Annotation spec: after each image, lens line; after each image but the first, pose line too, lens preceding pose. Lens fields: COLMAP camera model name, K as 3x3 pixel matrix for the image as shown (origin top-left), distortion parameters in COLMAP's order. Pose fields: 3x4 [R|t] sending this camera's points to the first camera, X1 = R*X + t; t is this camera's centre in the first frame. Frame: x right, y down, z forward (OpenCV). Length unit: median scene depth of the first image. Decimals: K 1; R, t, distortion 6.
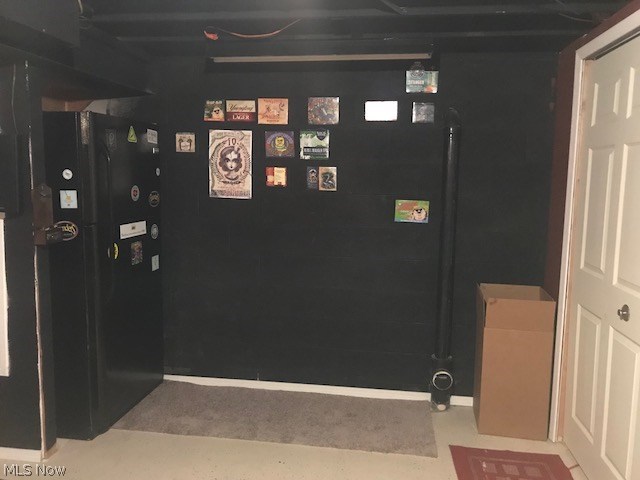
lens RADIAL K [[522.2, 0, 320.0], [0, 522.2, 240.0], [0, 0, 1]] dist [0.045804, -0.003626]
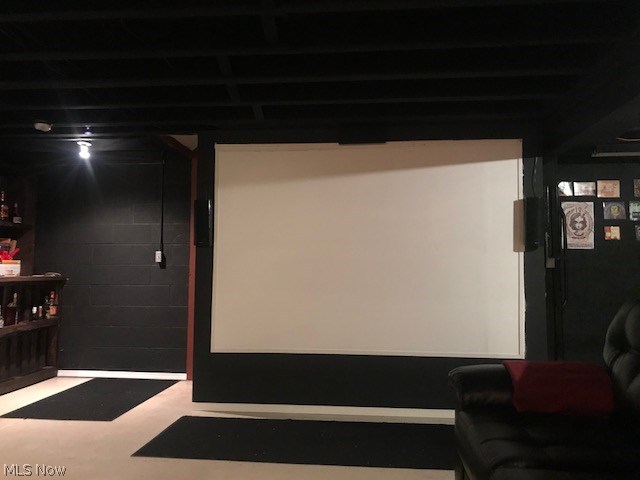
lens RADIAL K [[522.2, 0, 320.0], [0, 522.2, 240.0], [0, 0, 1]] dist [0.045804, -0.003626]
pose [[0.999009, -0.011875, 0.042892, -0.945151], [0.019549, 0.982879, -0.183212, 0.146886], [-0.039982, 0.183869, 0.982137, -0.383996]]
